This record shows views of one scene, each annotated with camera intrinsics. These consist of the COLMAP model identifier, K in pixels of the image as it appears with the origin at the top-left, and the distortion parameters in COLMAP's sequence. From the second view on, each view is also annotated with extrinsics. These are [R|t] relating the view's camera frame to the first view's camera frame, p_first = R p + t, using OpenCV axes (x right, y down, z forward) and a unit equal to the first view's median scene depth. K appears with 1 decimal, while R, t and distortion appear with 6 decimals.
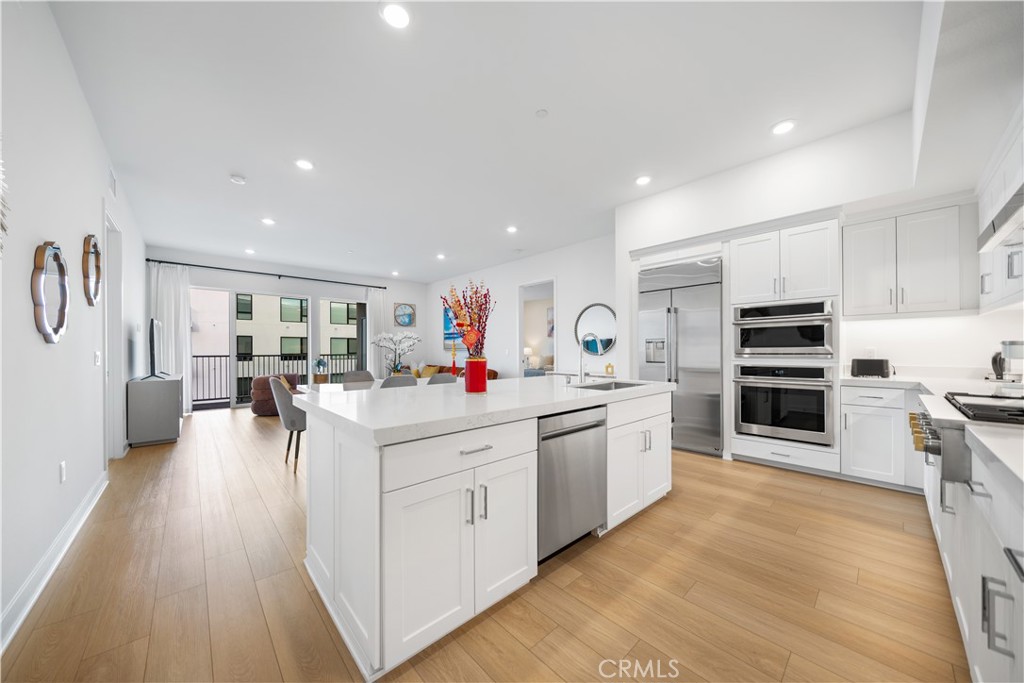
lens RADIAL K [[348.9, 0, 509.7], [0, 348.9, 351.7], [0, 0, 1]] dist [-0.000042, -0.000179]
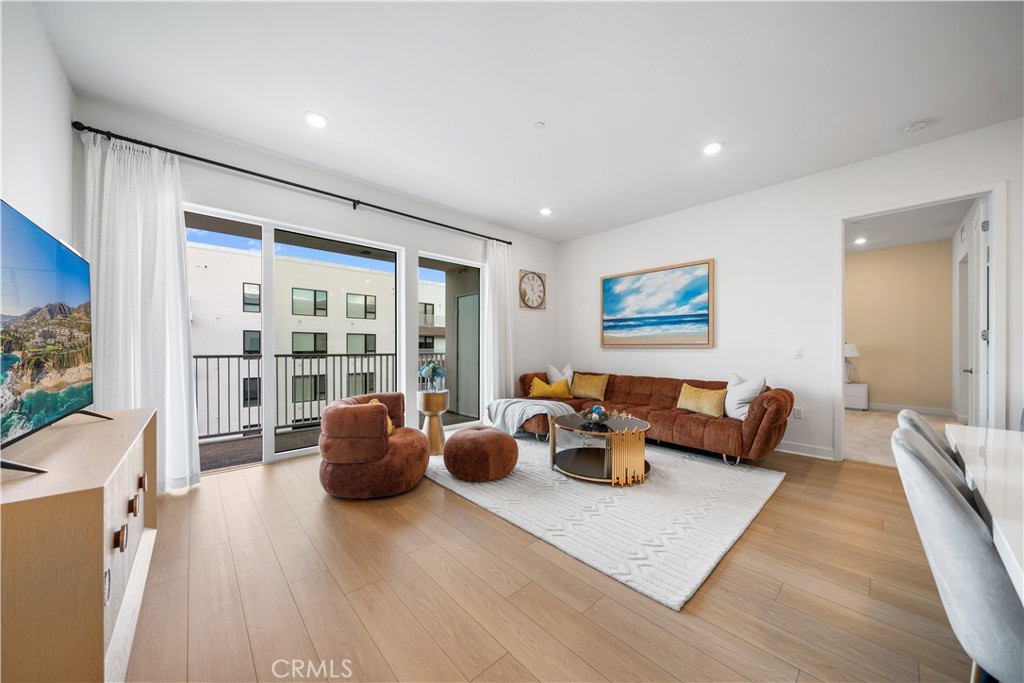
lens RADIAL K [[348.9, 0, 509.7], [0, 348.9, 351.7], [0, 0, 1]] dist [-0.000042, -0.000179]
pose [[0.999984, 0.005020, -0.002655, -0.350750], [-0.005008, 0.999977, 0.004613, 0.000849], [0.002678, -0.004600, 0.999986, 0.394705]]
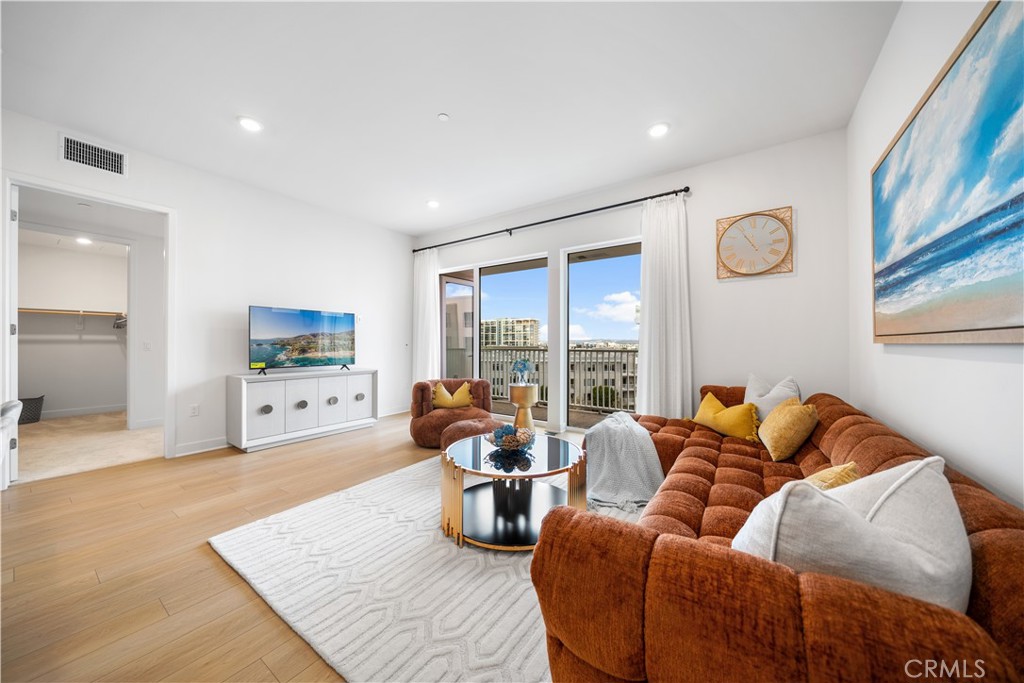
lens RADIAL K [[351.5, 0, 516.3], [0, 351.5, 343.1], [0, 0, 1]] dist [0.000138, 0.000027]
pose [[0.227471, 0.000754, -0.973785, -0.002882], [-0.009199, 0.999957, -0.001375, -0.001524], [0.973741, 0.009271, 0.227468, 0.706035]]
